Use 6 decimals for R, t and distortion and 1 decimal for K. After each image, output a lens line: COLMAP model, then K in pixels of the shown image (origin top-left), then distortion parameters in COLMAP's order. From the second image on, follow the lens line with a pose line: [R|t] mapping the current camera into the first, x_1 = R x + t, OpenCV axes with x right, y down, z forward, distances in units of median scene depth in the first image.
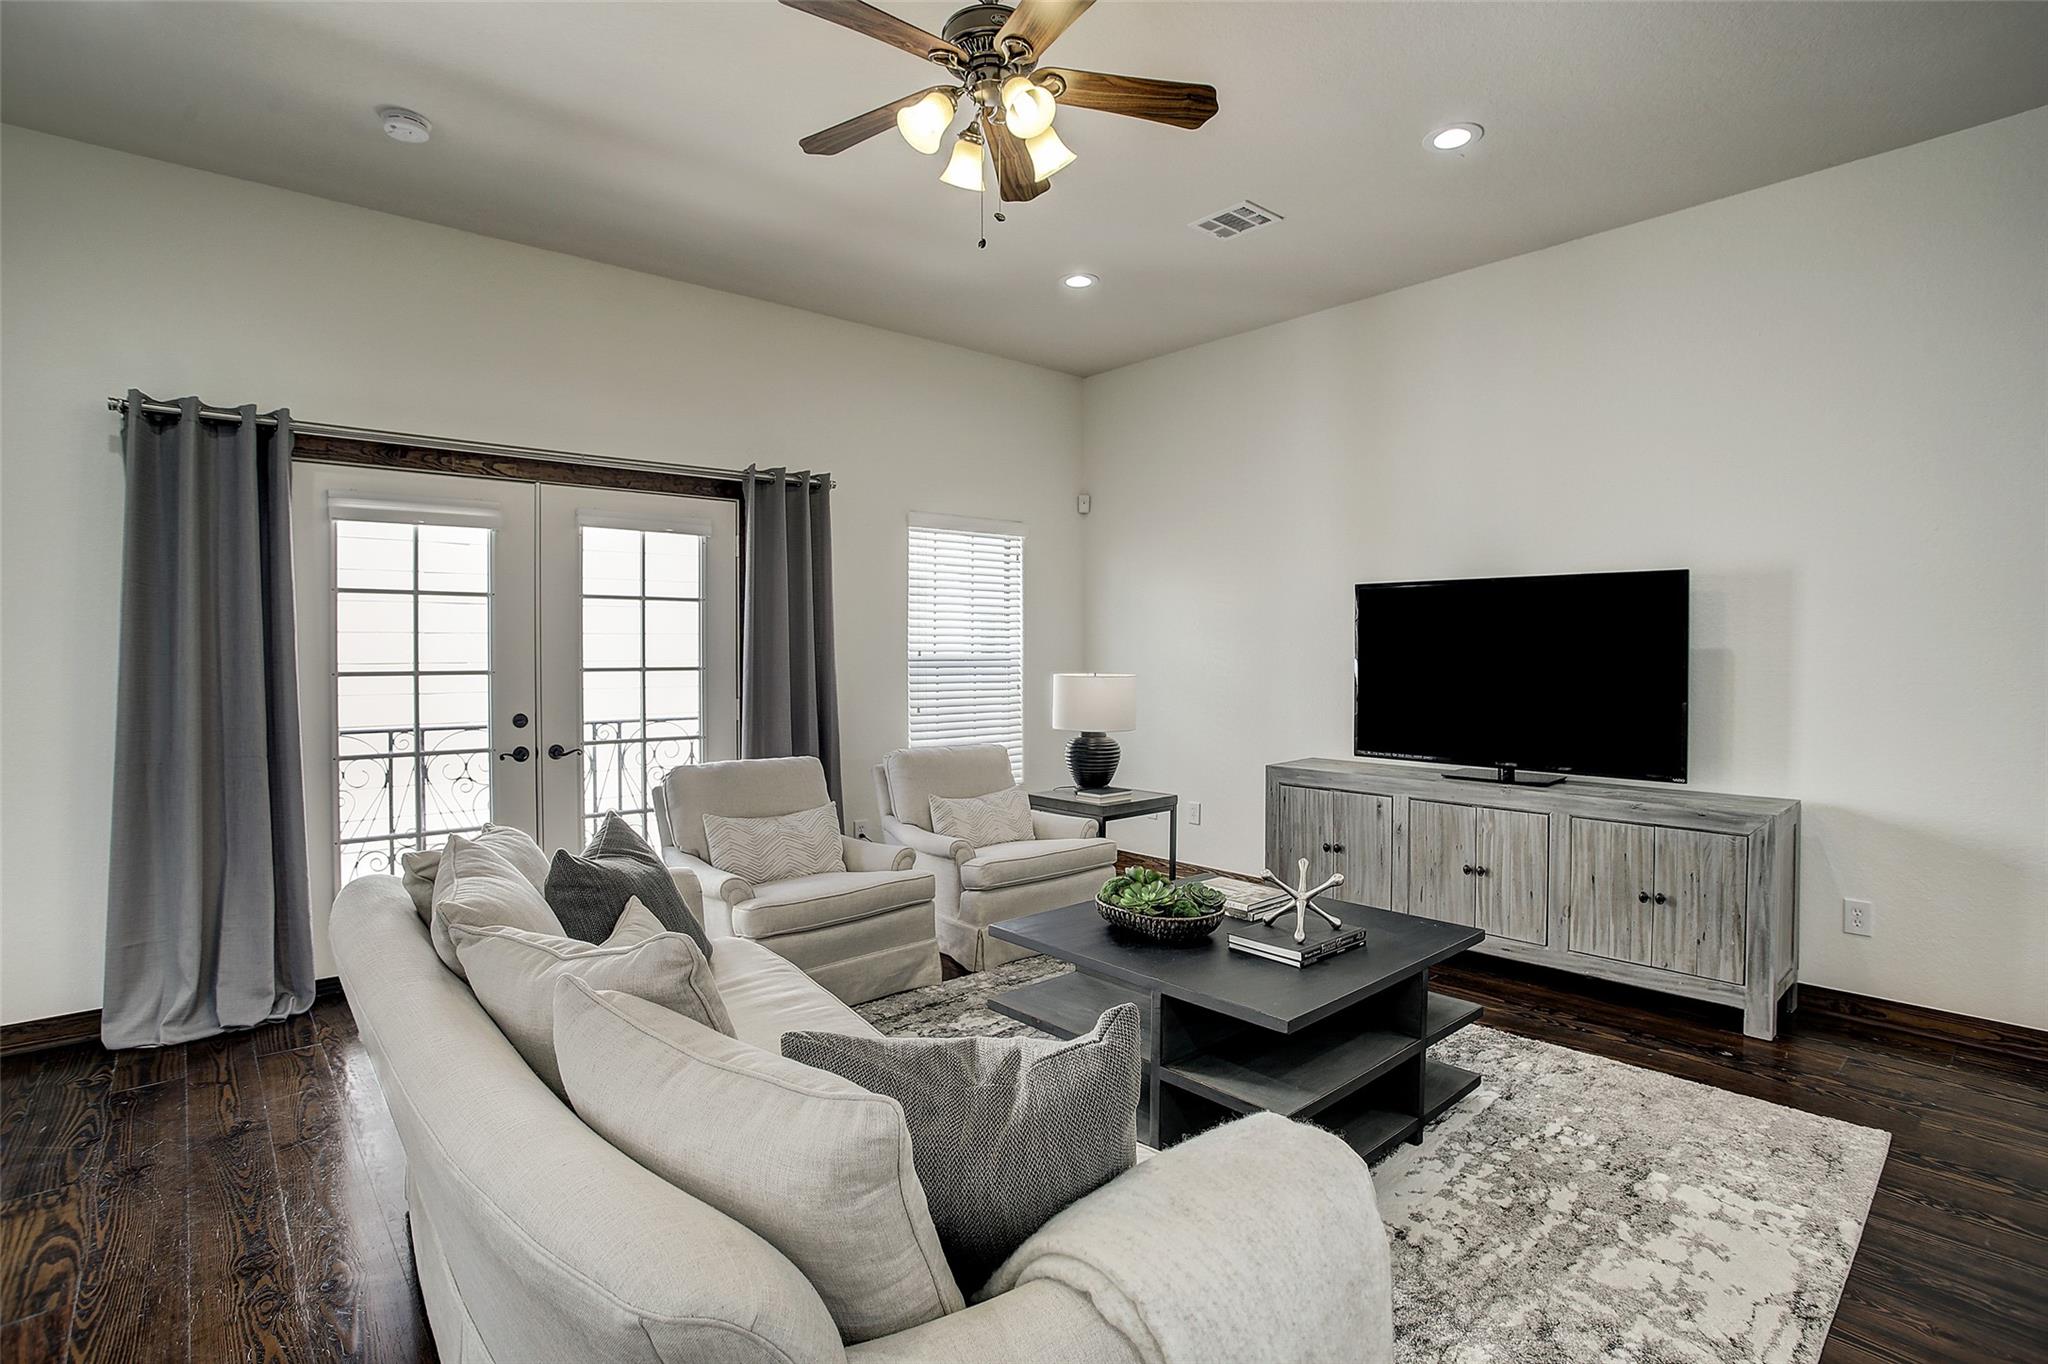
lens RADIAL K [[1005.9, 0, 1047.2], [0, 1005.9, 671.1], [0, 0, 1]] dist [-0.067543, 0.025329]
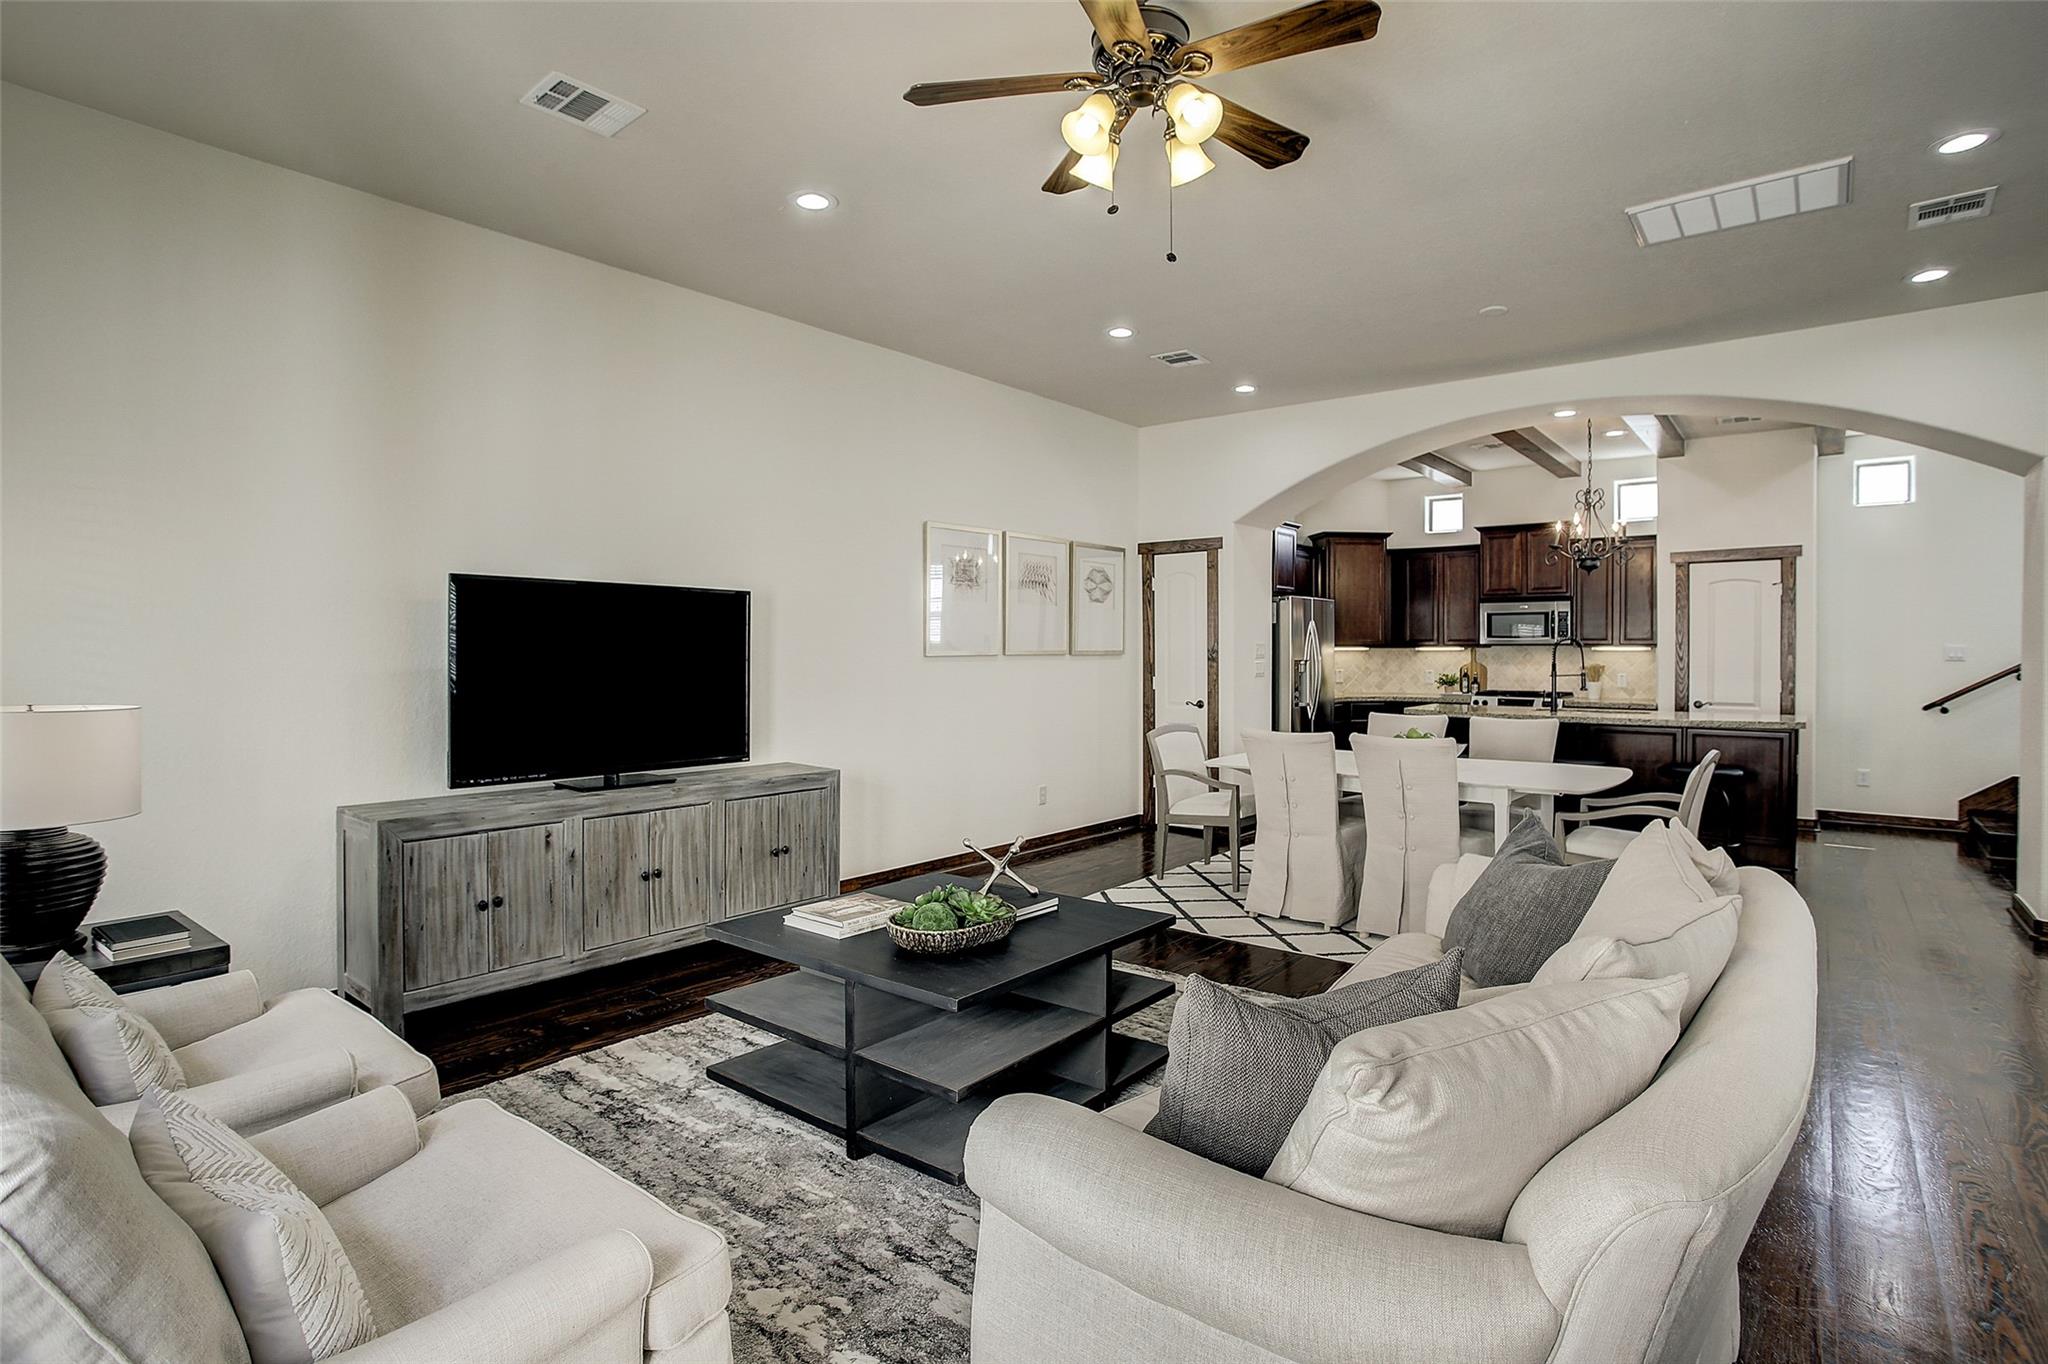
lens RADIAL K [[1005.9, 0, 1035.5], [0, 1005.9, 658.0], [0, 0, 1]] dist [-0.067543, 0.025329]
pose [[-0.170796, -0.003450, 0.985300, -0.607477], [0.018015, 0.999816, 0.006624, -0.017516], [-0.985142, 0.018882, -0.170702, 0.759843]]
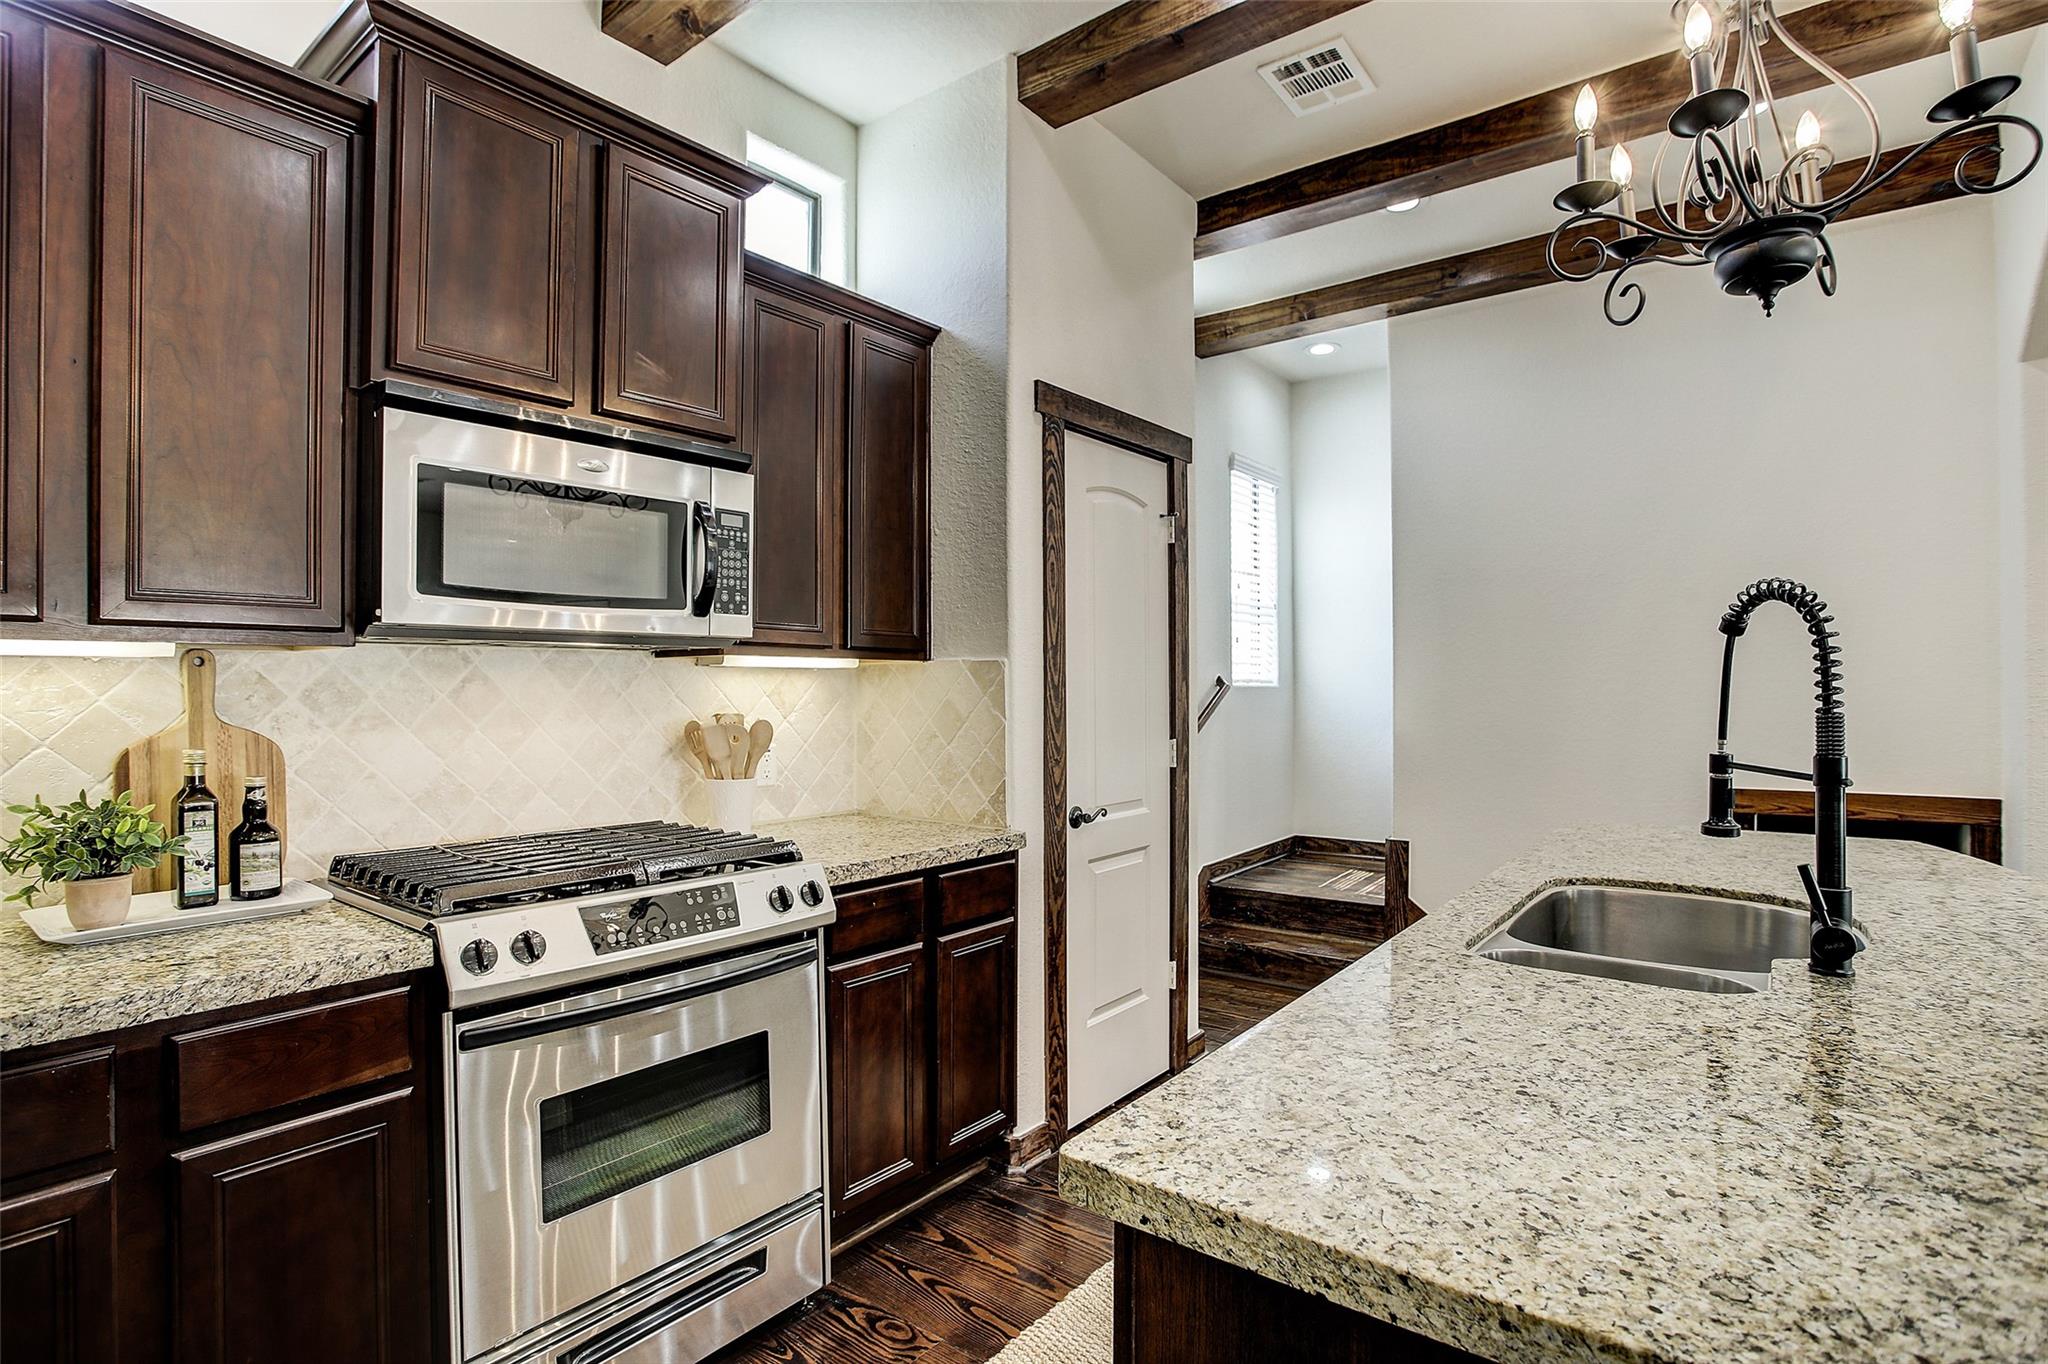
lens RADIAL K [[1005.9, 0, 1049.6], [0, 1005.9, 685.5], [0, 0, 1]] dist [-0.067543, 0.025329]
pose [[-0.979330, 0.007075, -0.202145, 1.215223], [0.003472, 0.999829, 0.018173, 0.002892], [0.202239, 0.017095, -0.979187, -0.144530]]
